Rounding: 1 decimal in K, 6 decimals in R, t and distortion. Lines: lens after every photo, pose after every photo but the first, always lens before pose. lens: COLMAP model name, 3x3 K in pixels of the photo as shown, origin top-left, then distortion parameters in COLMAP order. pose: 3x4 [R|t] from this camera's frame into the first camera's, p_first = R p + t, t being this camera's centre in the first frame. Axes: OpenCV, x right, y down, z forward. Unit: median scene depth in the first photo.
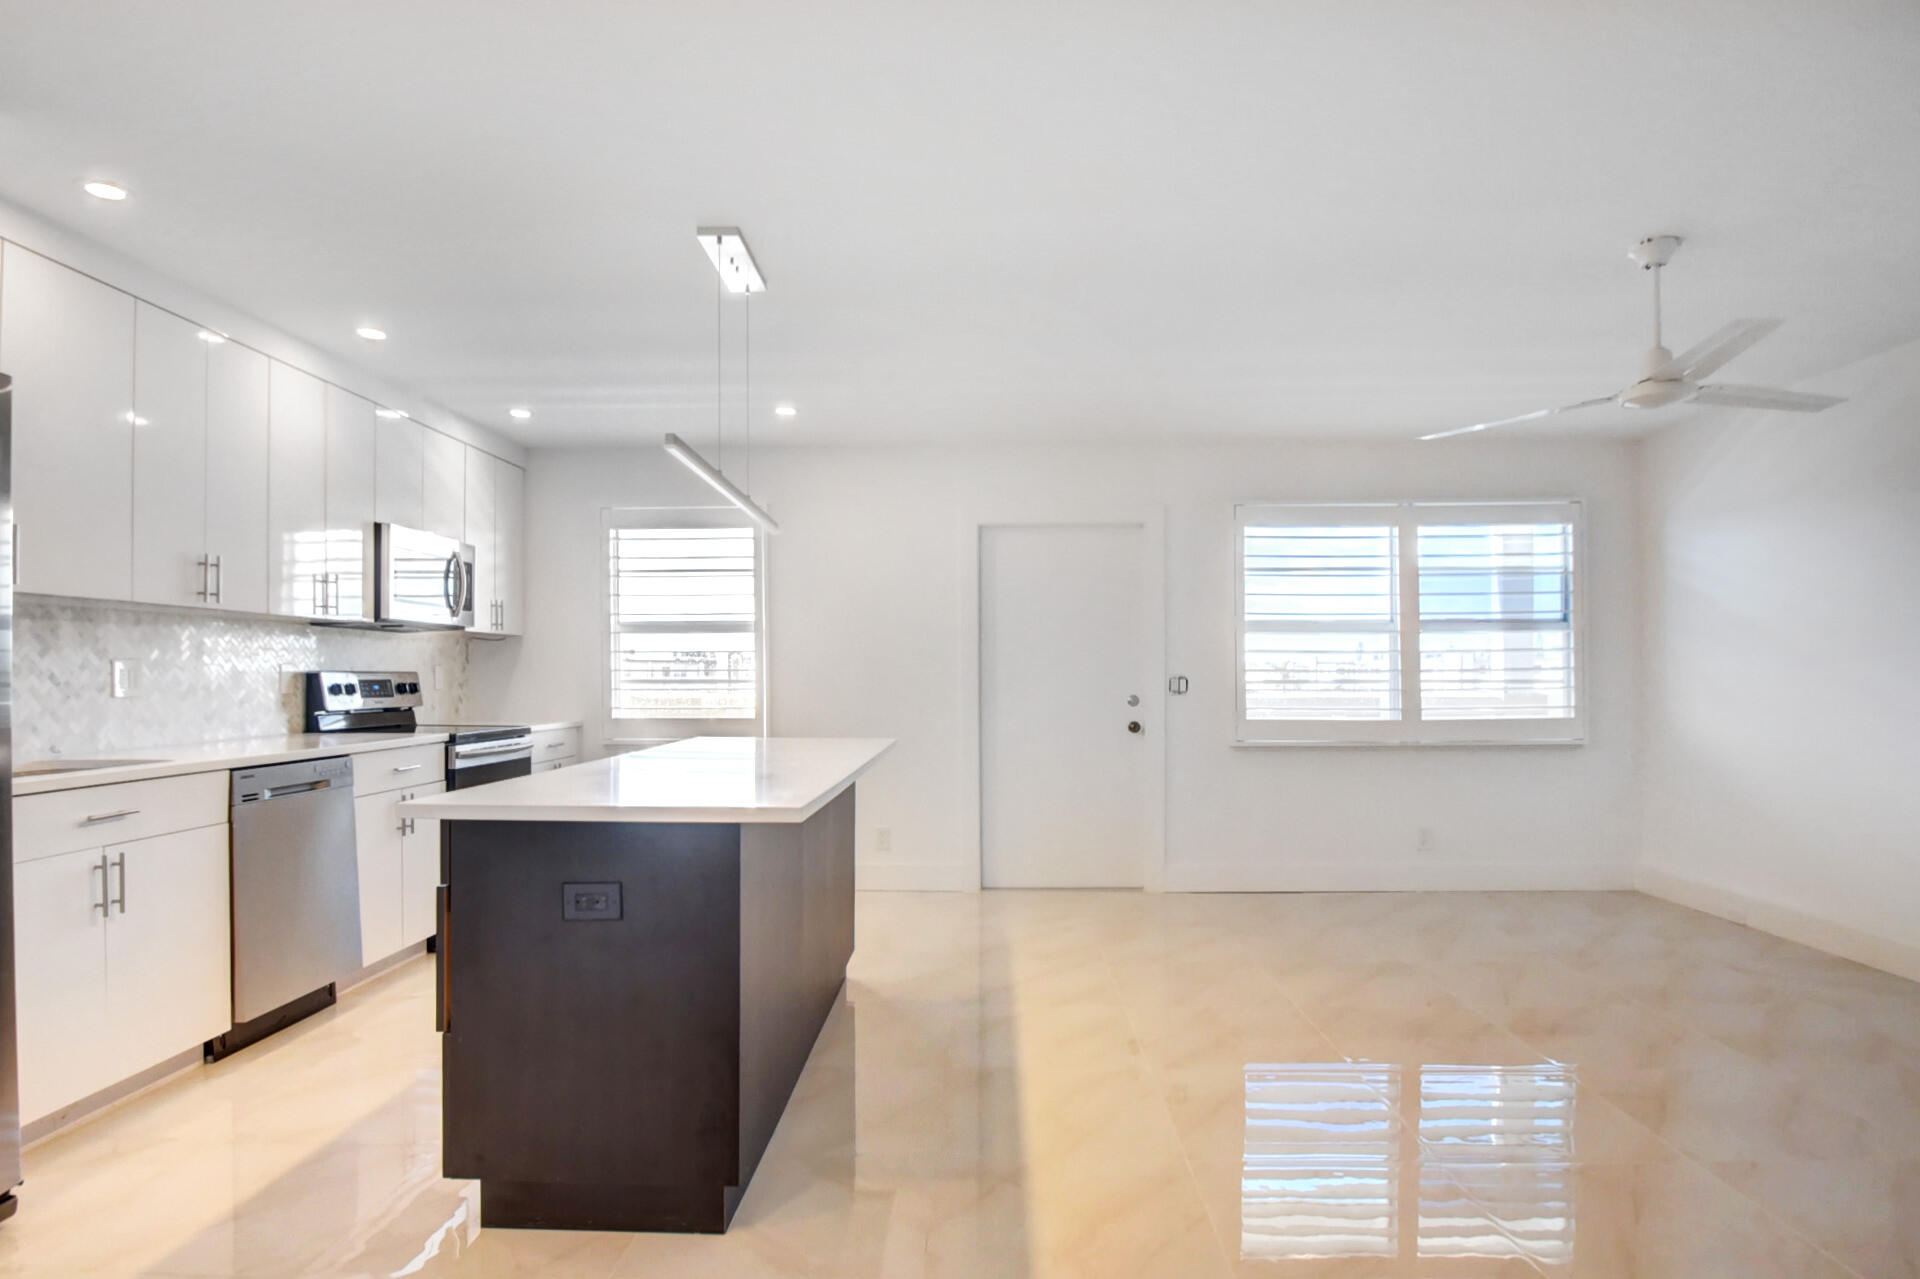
lens RADIAL K [[1085.0, 0, 952.7], [0, 1085.0, 672.6], [0, 0, 1]] dist [-0.004490, -0.003370]
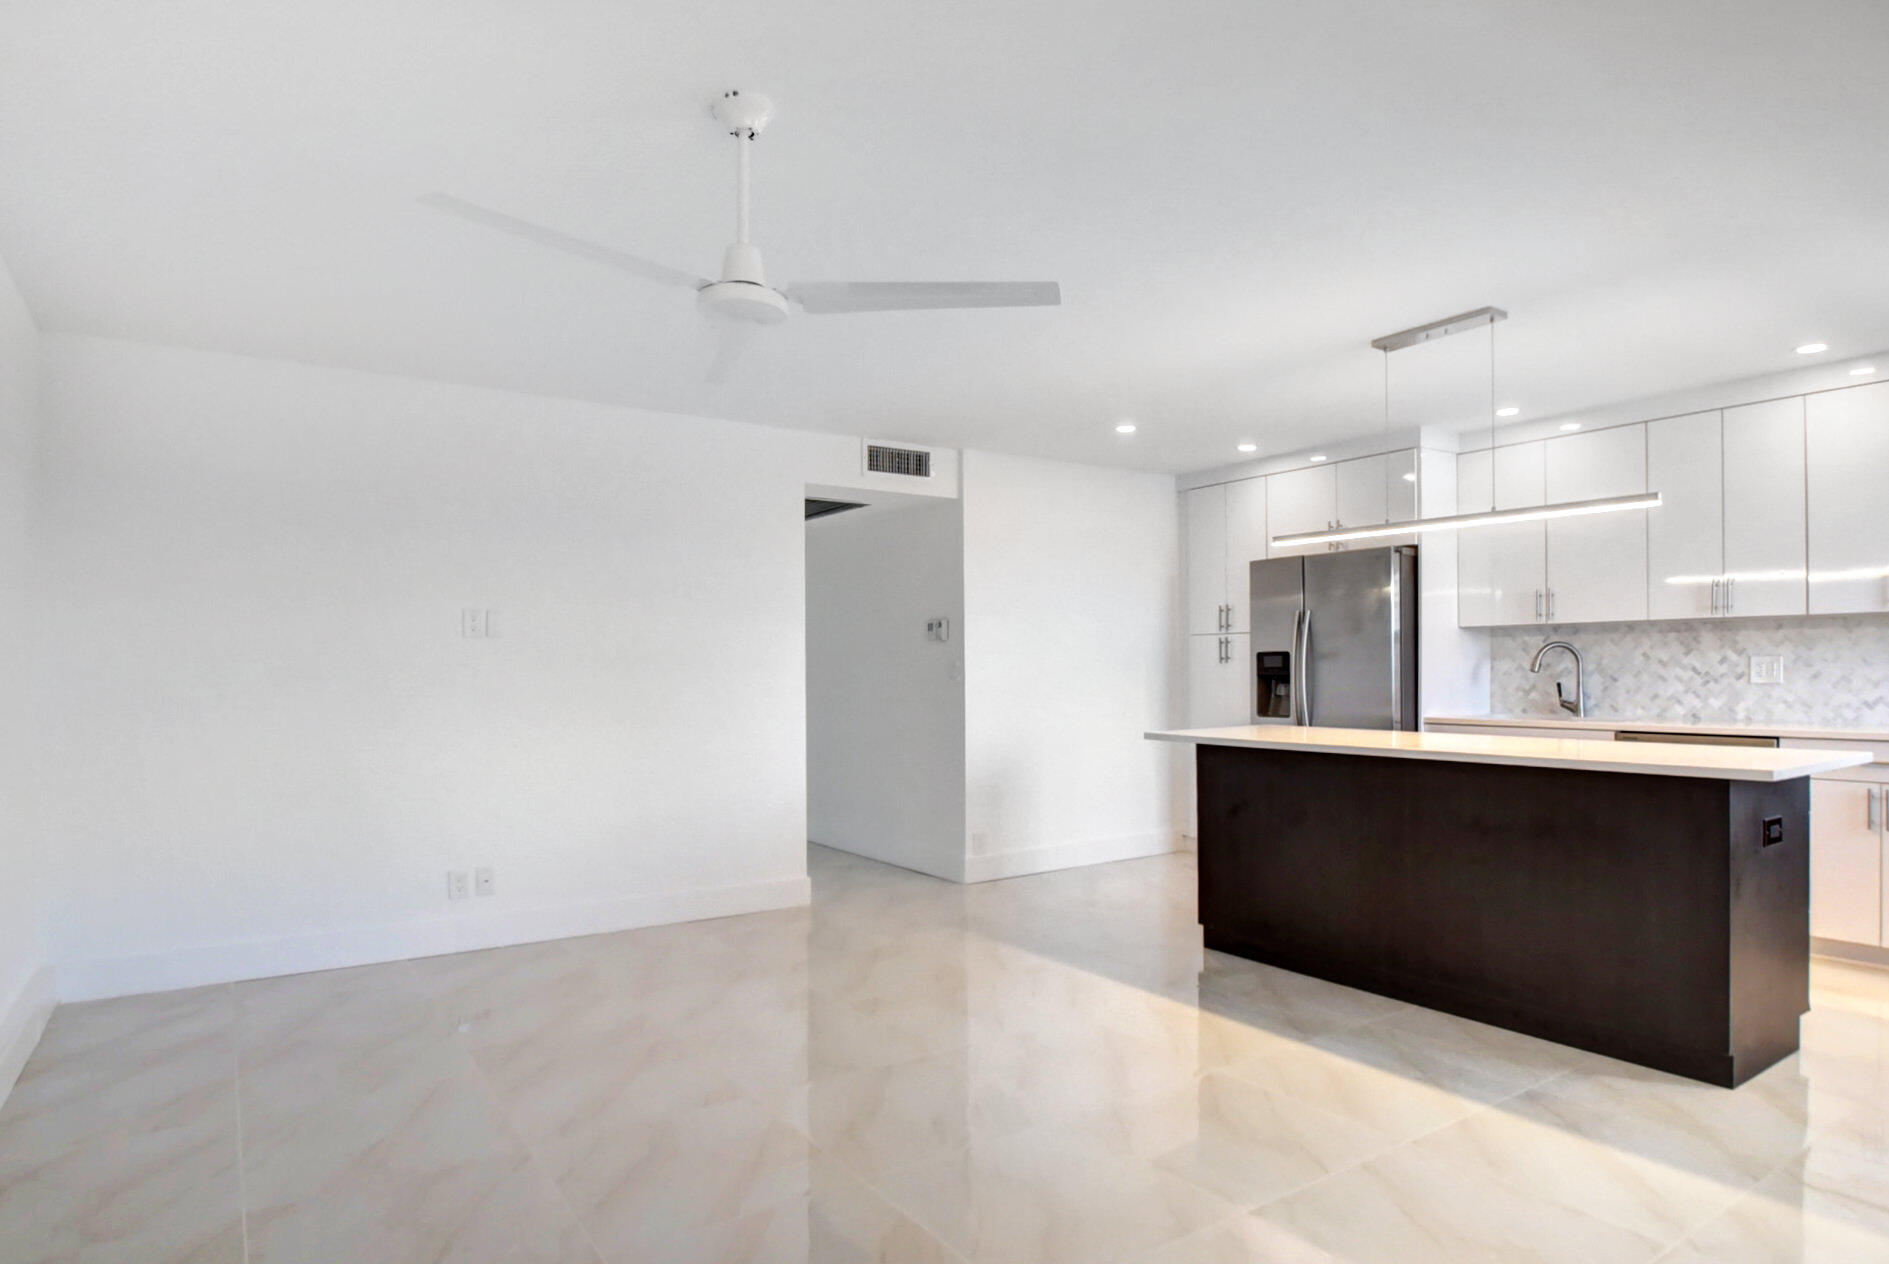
lens RADIAL K [[1095.3, 0, 952.5], [0, 1095.3, 668.6], [0, 0, 1]] dist [0.034462, -0.043132]
pose [[-0.795345, 0.006354, -0.606124, 0.647558], [0.008717, 0.999962, -0.000956, -0.002515], [0.606095, -0.006044, -0.795370, 1.087890]]
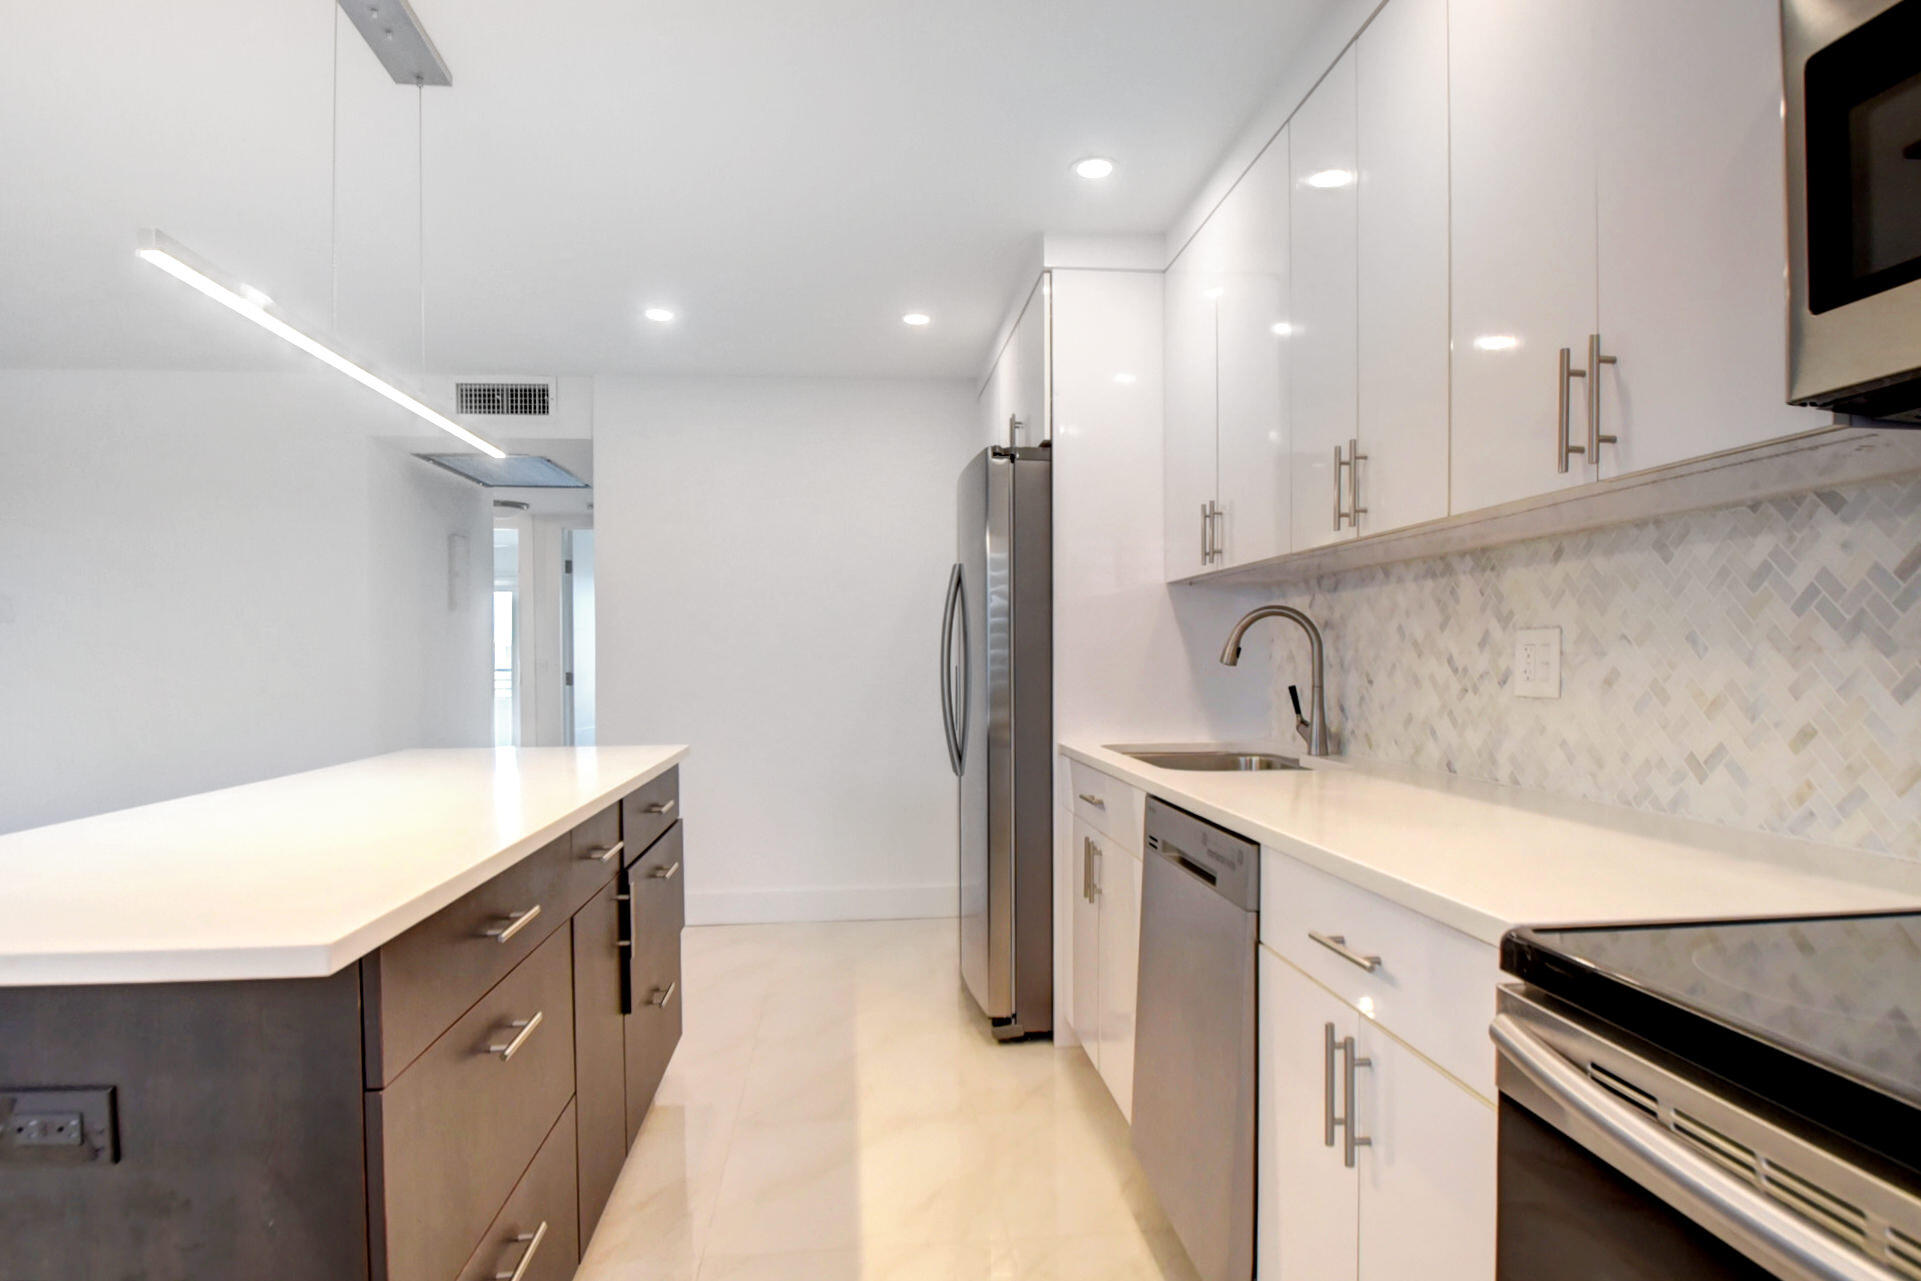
lens RADIAL K [[1085.6, 0, 953.2], [0, 1085.6, 673.6], [0, 0, 1]] dist [-0.004490, -0.003370]
pose [[-0.991958, 0.006886, -0.126383, -0.295722], [0.005207, 0.999894, 0.013612, 0.001318], [0.126463, 0.012844, -0.991888, 1.106792]]
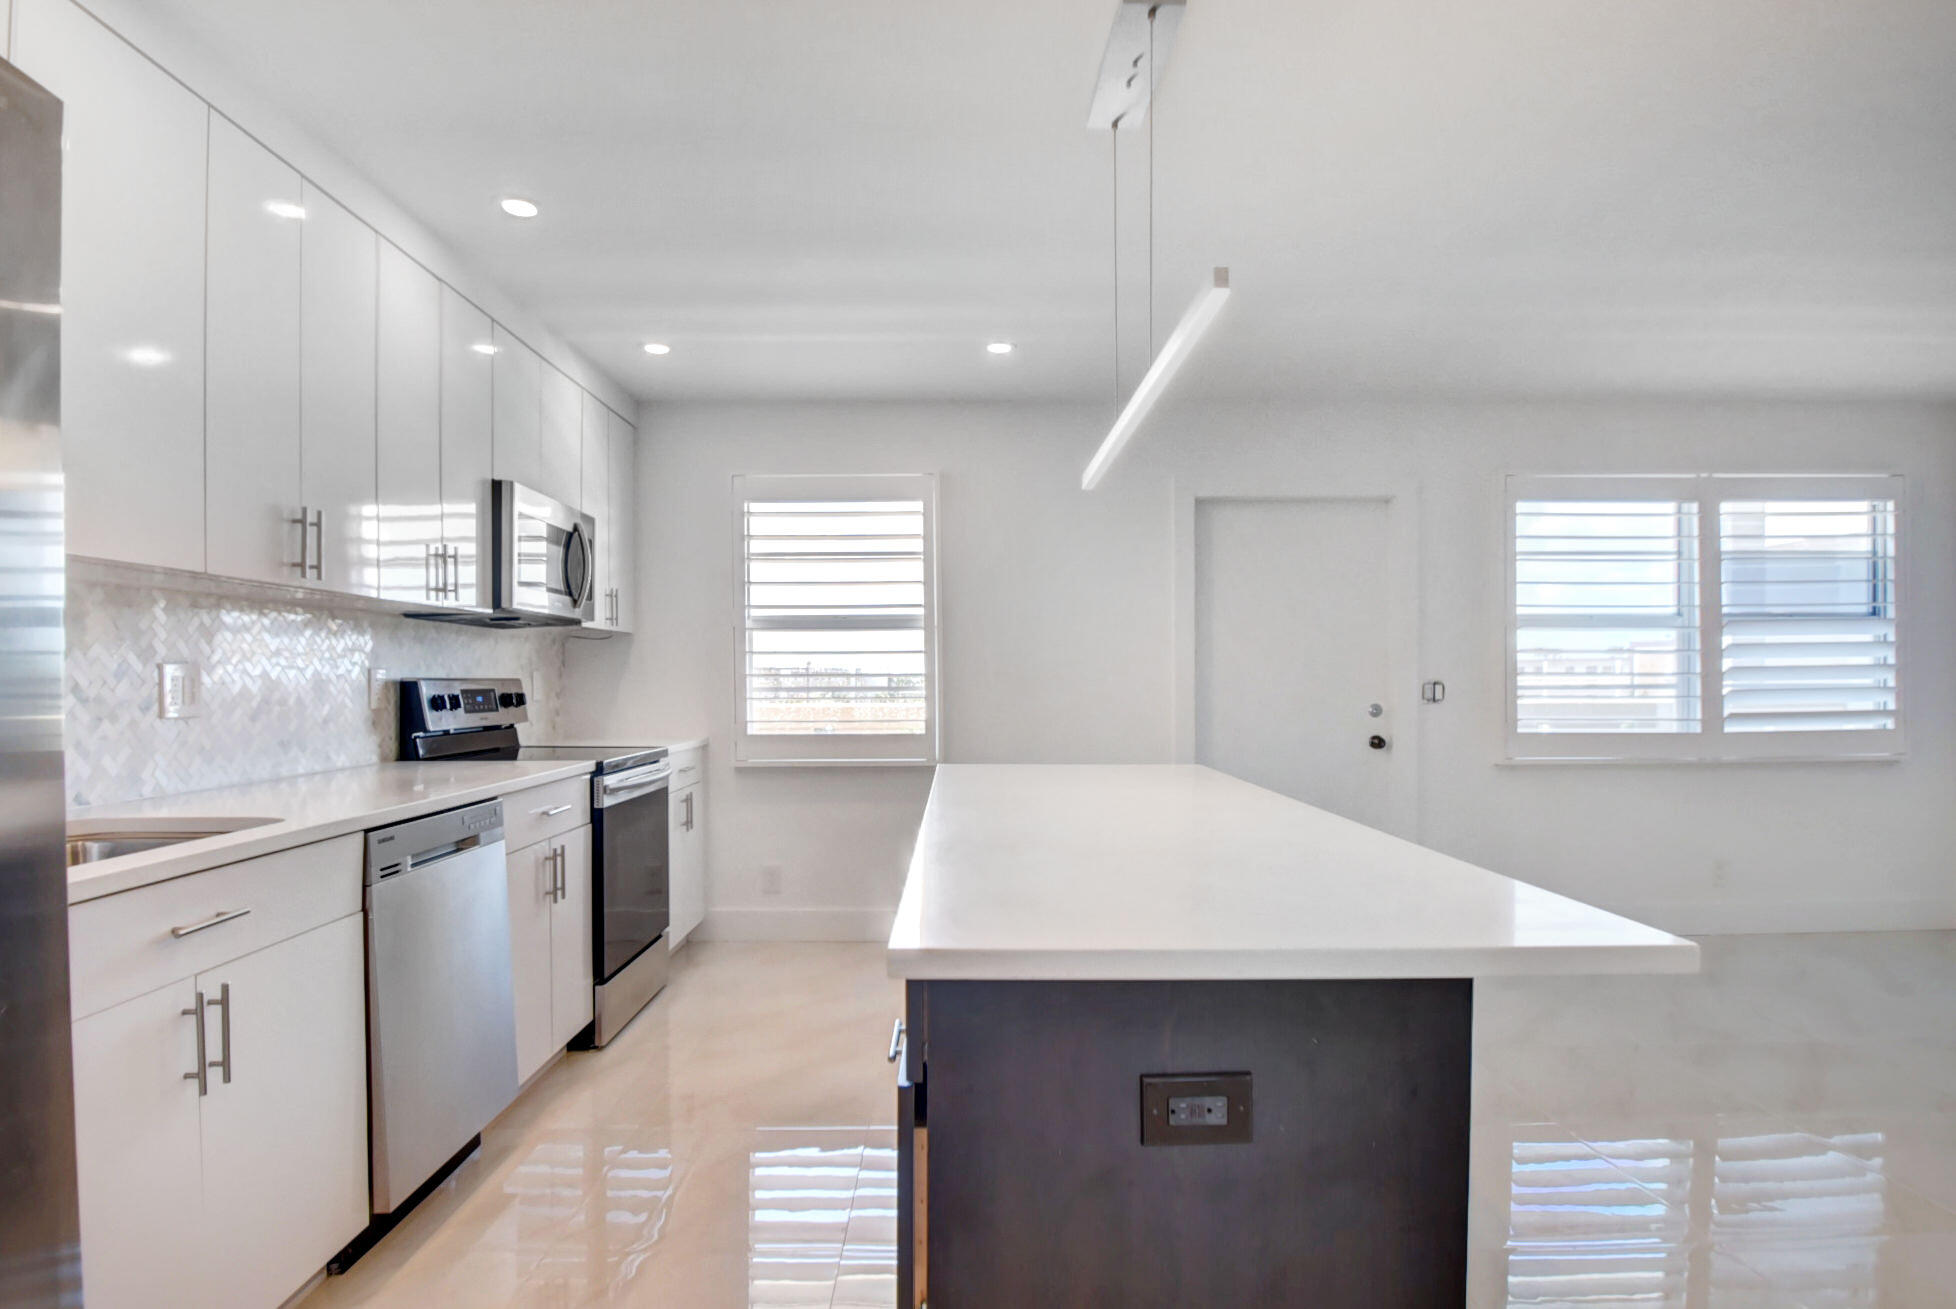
lens RADIAL K [[1086.3, 0, 973.3], [0, 1086.3, 685.0], [0, 0, 1]] dist [-0.006818, 0.001031]
pose [[0.999139, -0.002914, 0.041381, -0.214015], [0.002575, 0.999963, 0.008244, -0.001846], [-0.041404, -0.008131, 0.999109, 0.216633]]
